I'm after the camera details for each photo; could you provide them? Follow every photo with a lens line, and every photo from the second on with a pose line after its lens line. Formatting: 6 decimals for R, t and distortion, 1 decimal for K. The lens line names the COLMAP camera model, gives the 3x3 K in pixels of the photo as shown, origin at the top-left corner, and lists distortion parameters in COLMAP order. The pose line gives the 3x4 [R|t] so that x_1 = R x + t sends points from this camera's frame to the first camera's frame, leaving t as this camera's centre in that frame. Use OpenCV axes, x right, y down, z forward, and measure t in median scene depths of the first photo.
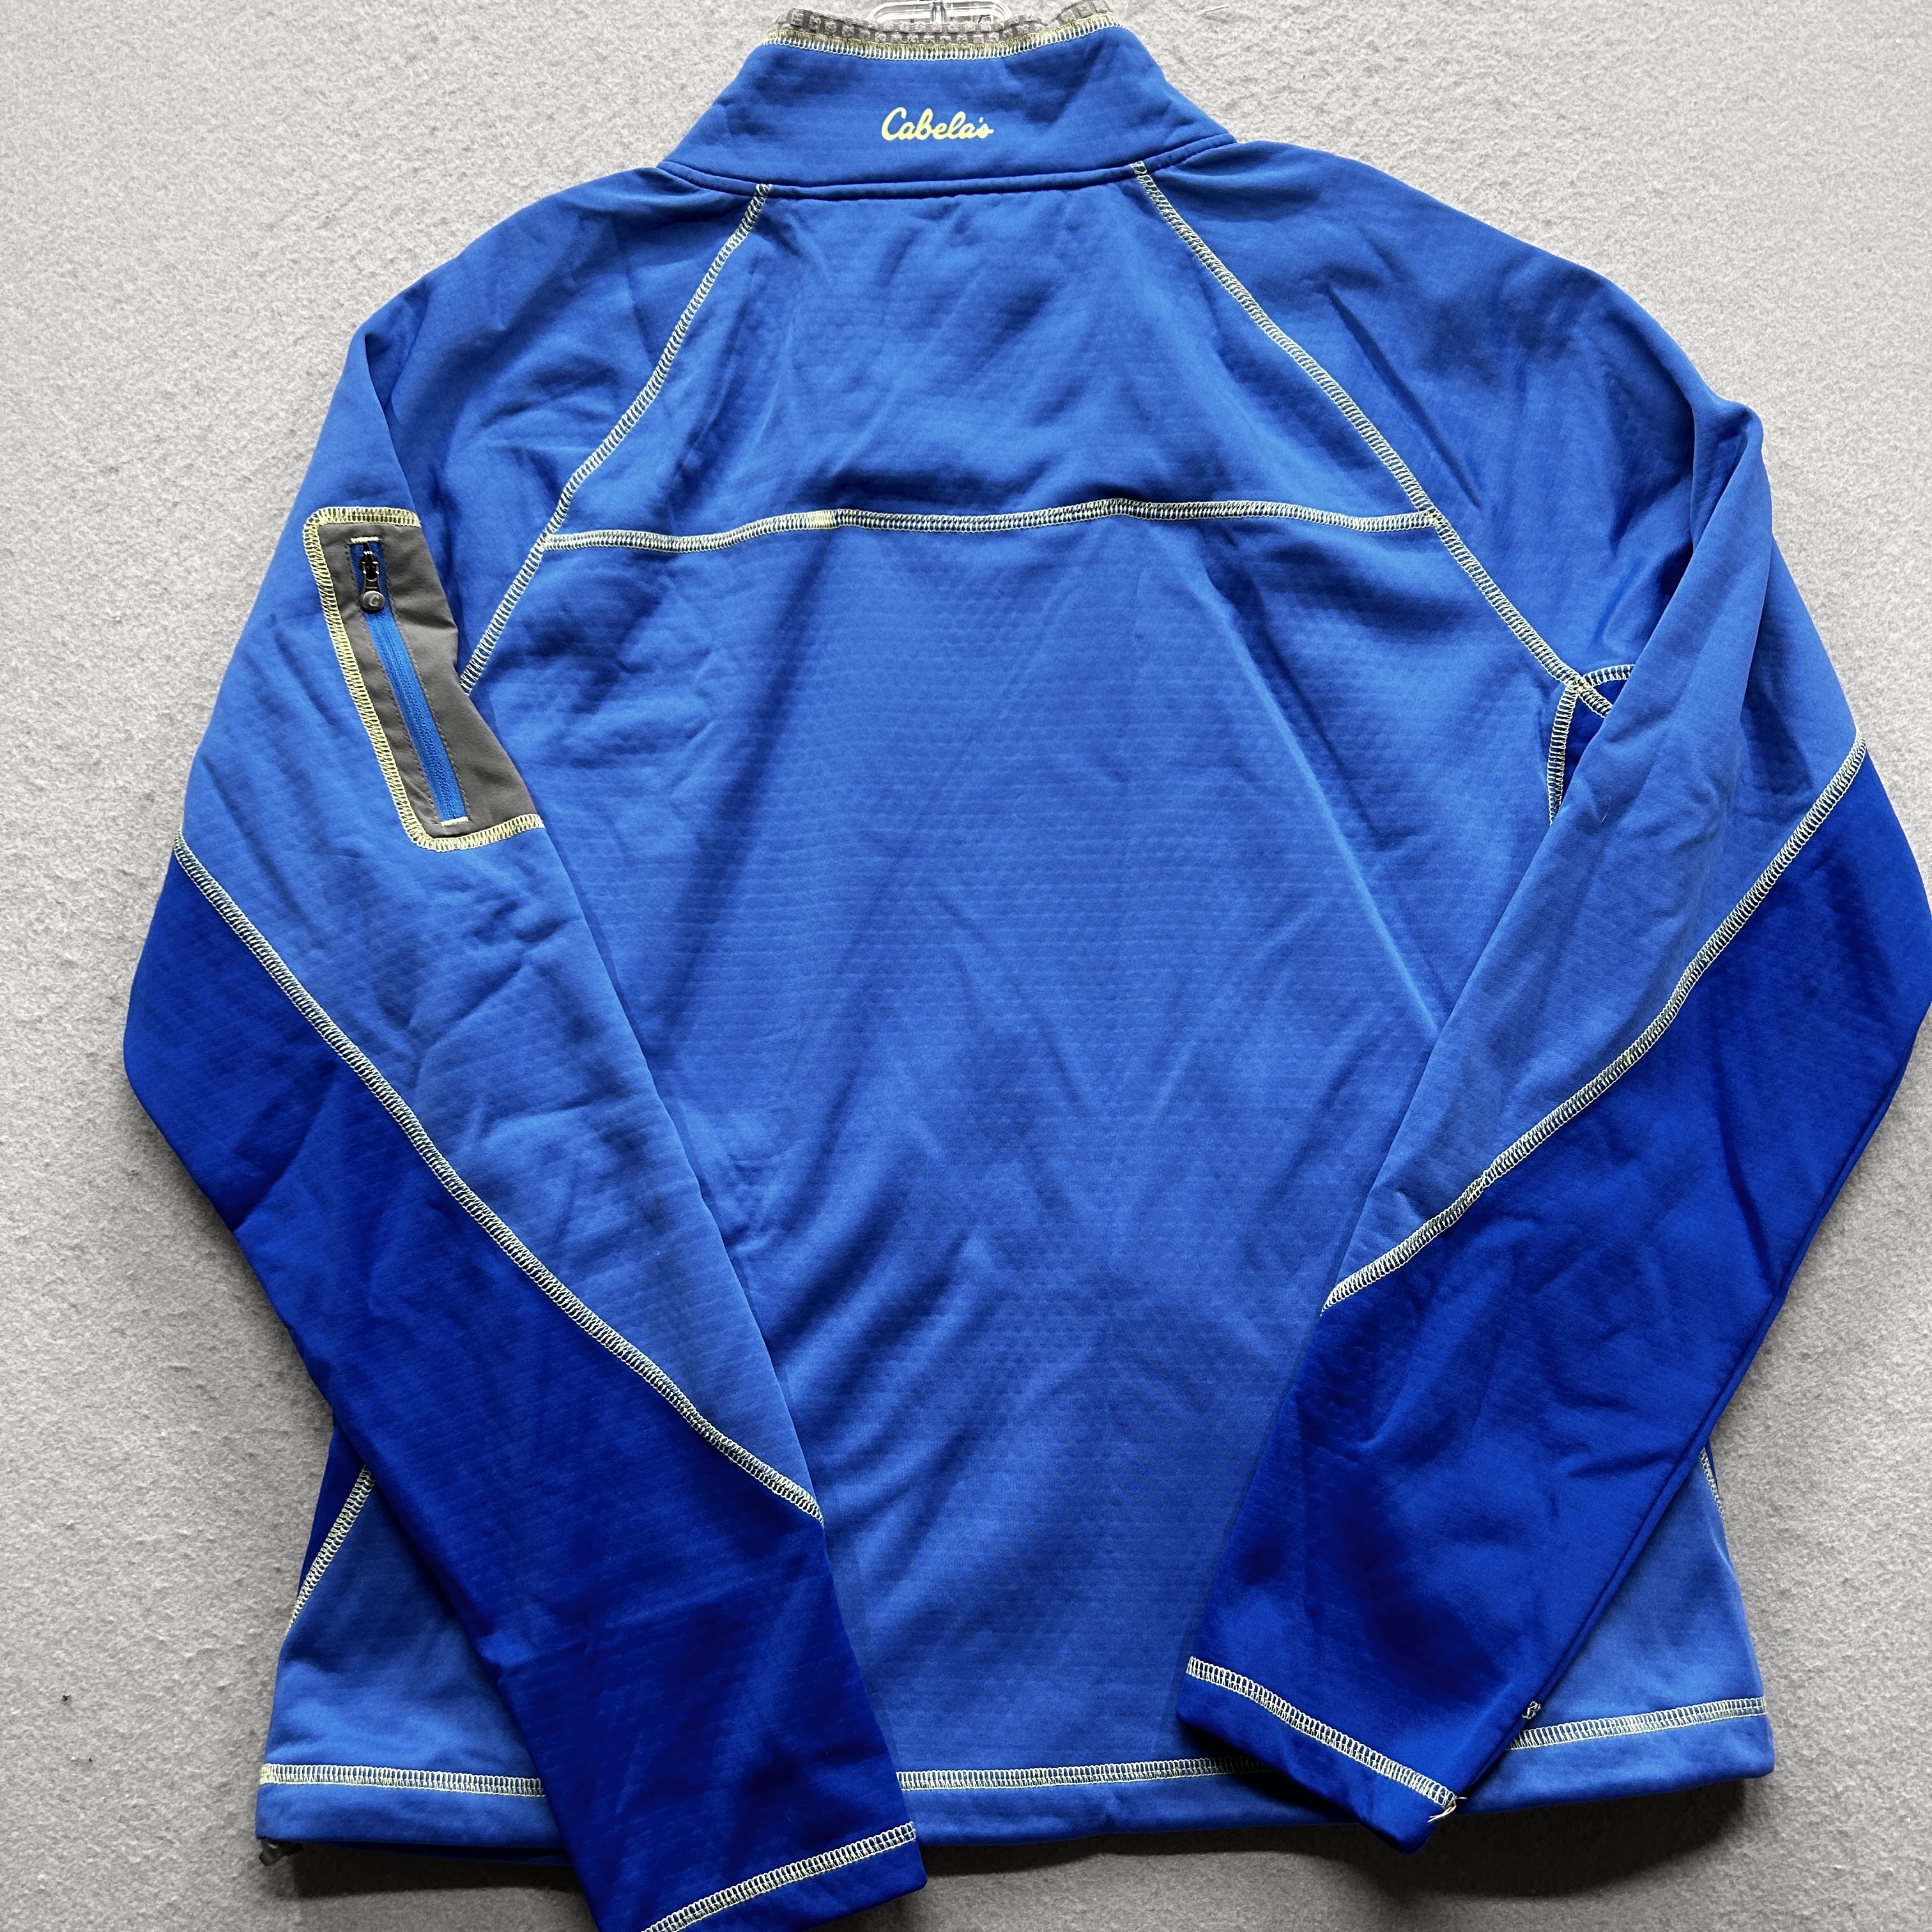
lens RADIAL K [[2047.3, 0, 964.4], [0, 2047.3, 1063.7], [0, 0, 1]] dist [0.011618, -0.040999]
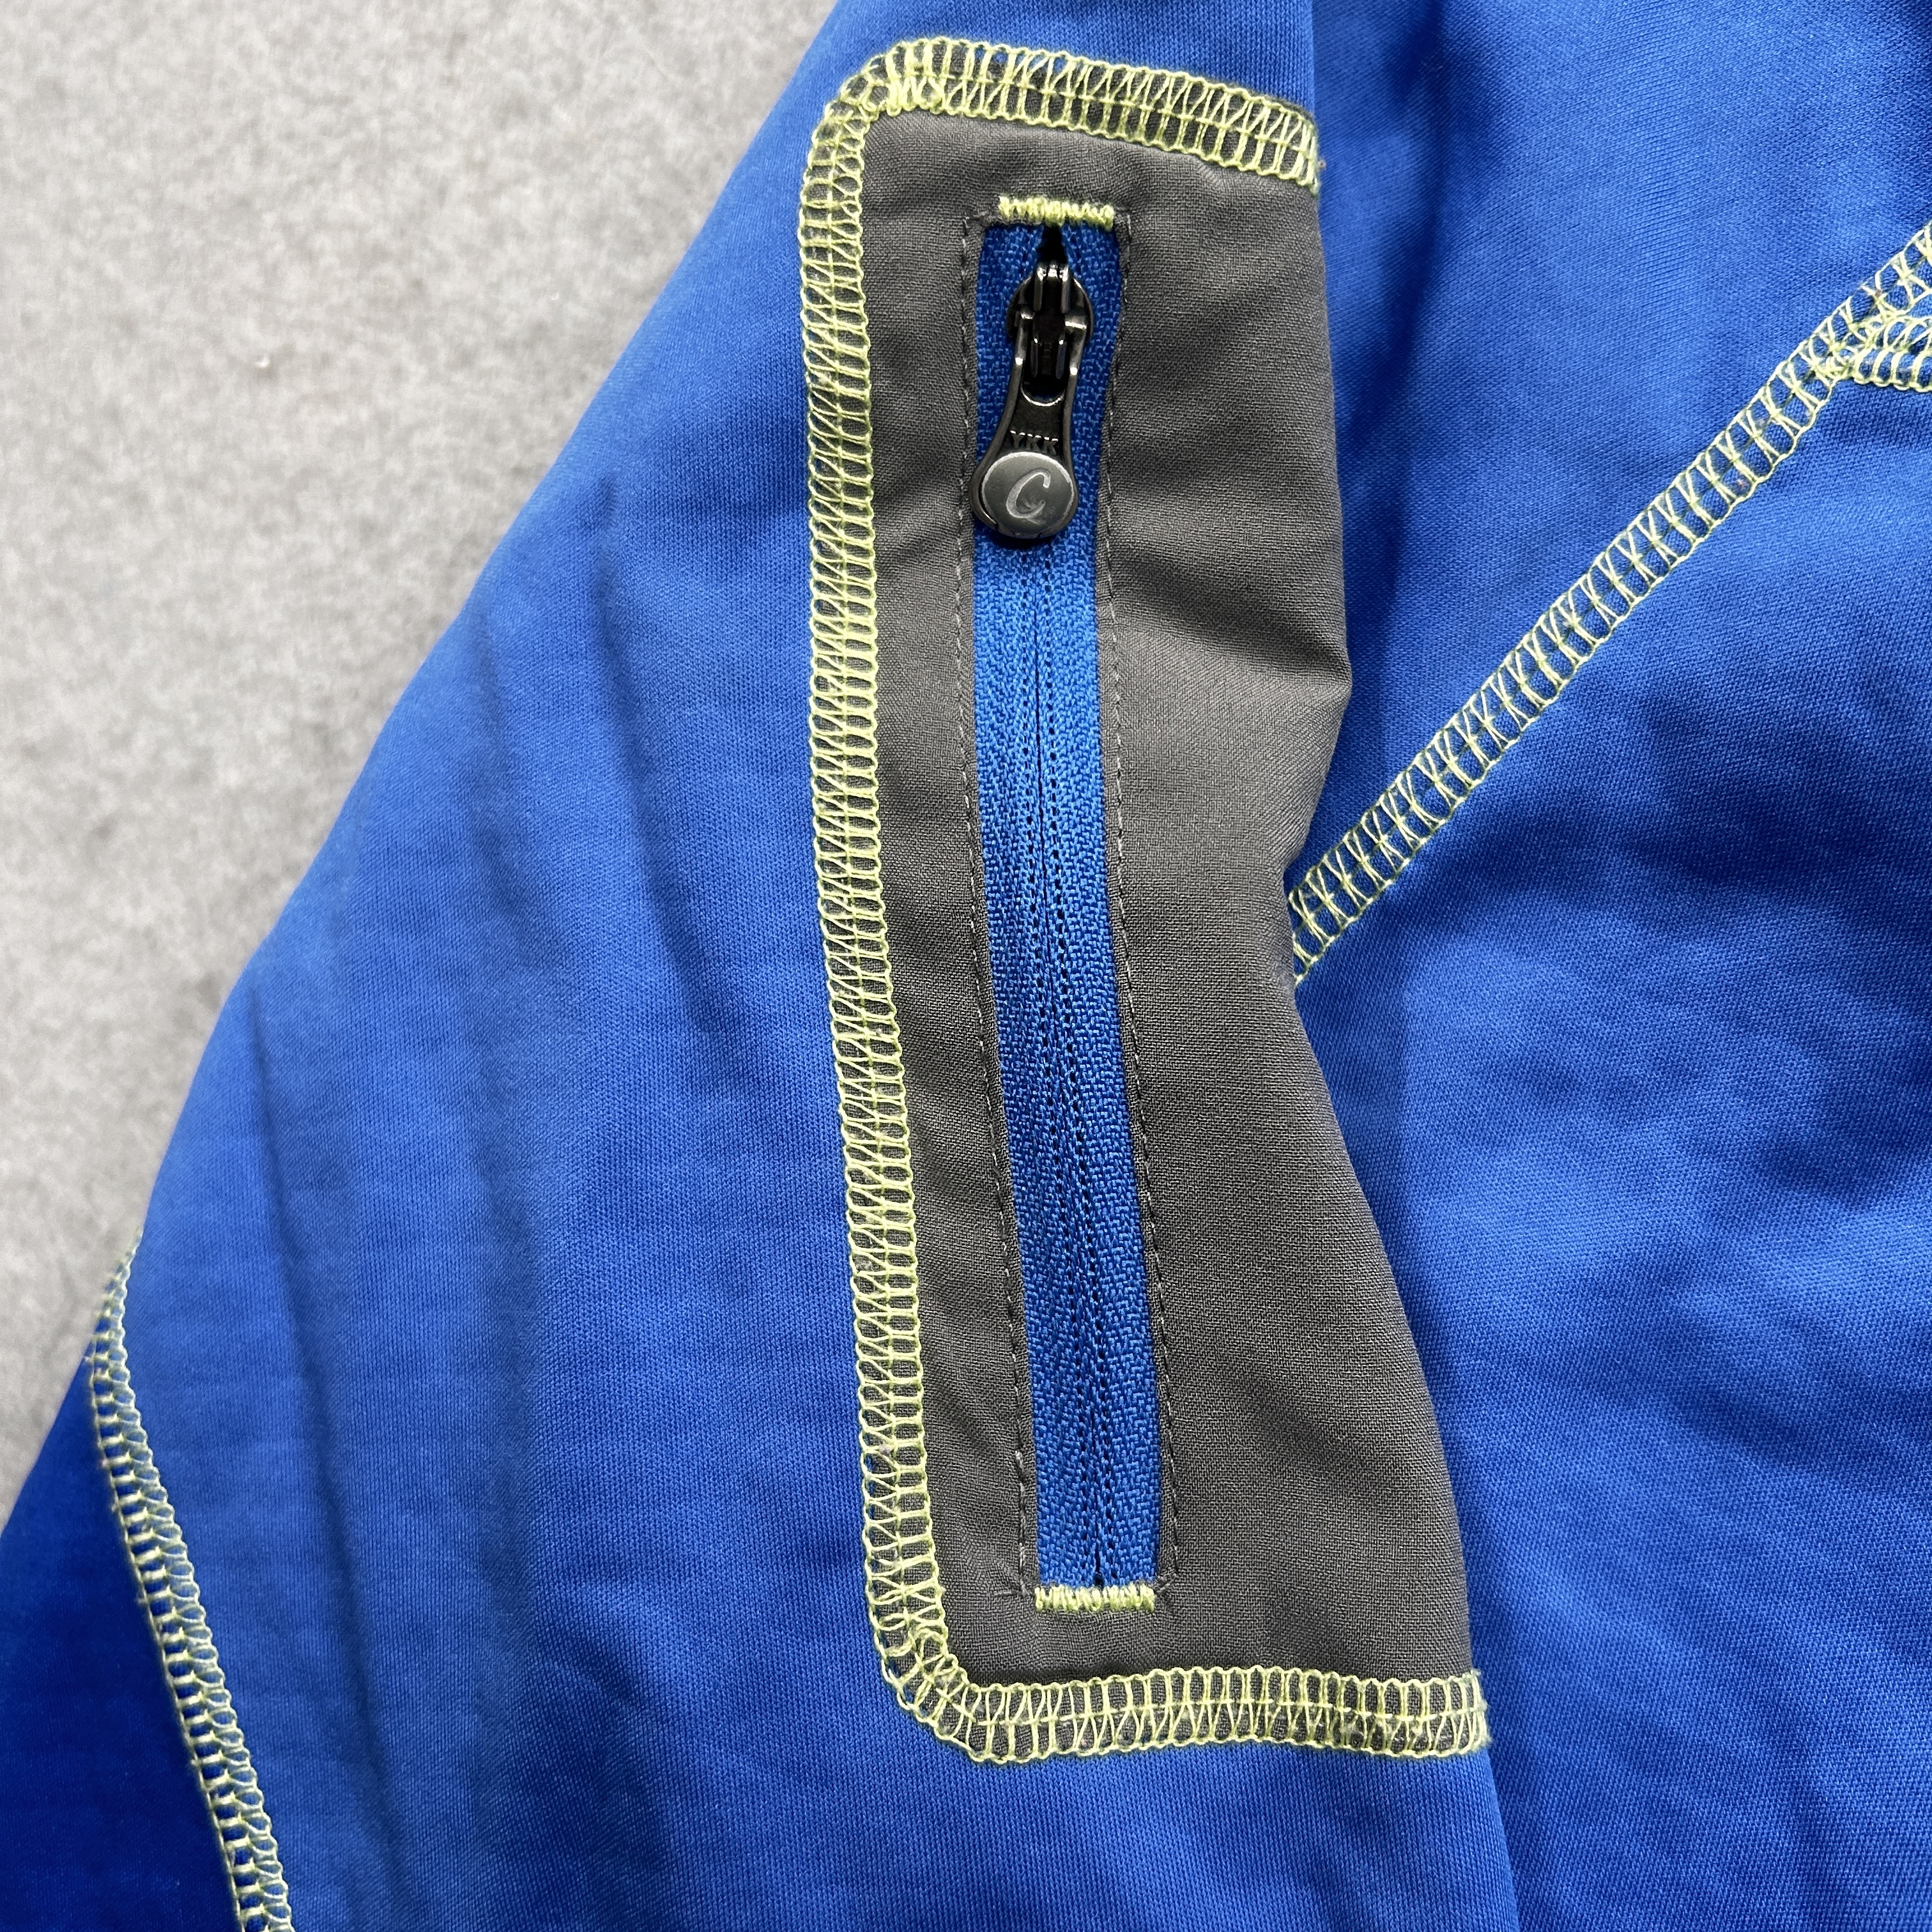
lens RADIAL K [[1864.6, 0, 930.1], [0, 1864.6, 1012.8], [0, 0, 1]] dist [-0.007216, -0.011621]
pose [[0.894042, 0.291177, -0.340449, -0.208292], [-0.234175, 0.951623, 0.198939, -0.206940], [0.381905, -0.098135, 0.918977, 0.789859]]
